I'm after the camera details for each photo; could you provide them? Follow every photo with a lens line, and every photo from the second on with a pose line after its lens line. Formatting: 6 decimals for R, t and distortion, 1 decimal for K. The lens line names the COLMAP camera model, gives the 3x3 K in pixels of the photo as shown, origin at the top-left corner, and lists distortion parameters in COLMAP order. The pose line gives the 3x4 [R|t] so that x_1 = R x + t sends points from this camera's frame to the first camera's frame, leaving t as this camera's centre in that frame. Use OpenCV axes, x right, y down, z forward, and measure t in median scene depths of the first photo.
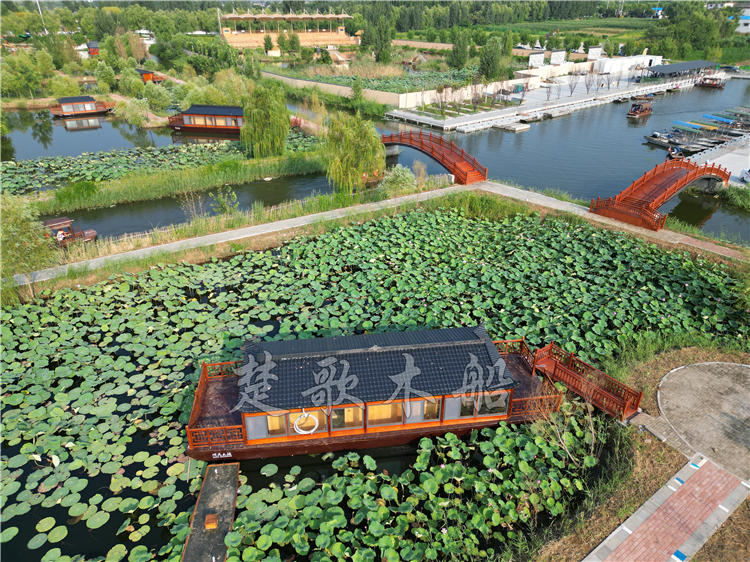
lens RADIAL K [[524.8, 0, 375.0], [0, 524.8, 281.0], [0, 0, 1]] dist [0.057998, -0.048597]
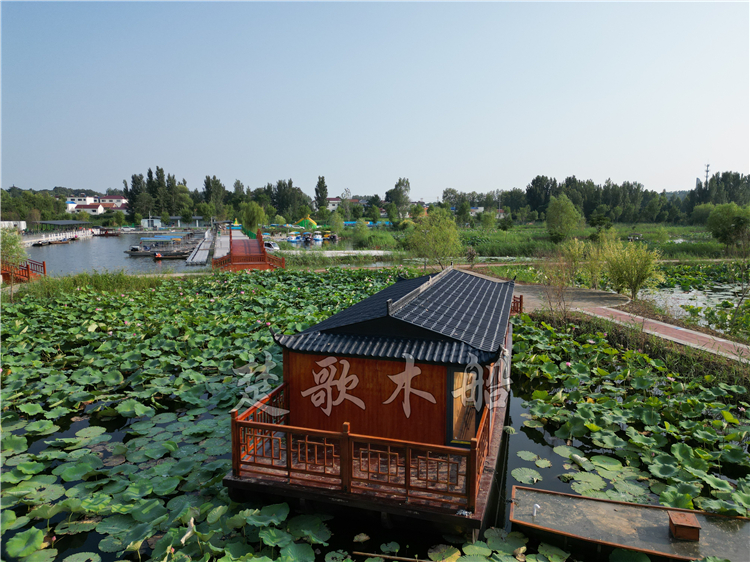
lens RADIAL K [[524.8, 0, 375.0], [0, 524.8, 281.0], [0, 0, 1]] dist [0.057998, -0.048597]
pose [[0.422156, -0.115339, 0.899156, -0.696510], [0.417947, 0.904929, -0.080148, 0.156859], [-0.804428, 0.409634, 0.430227, 0.791602]]
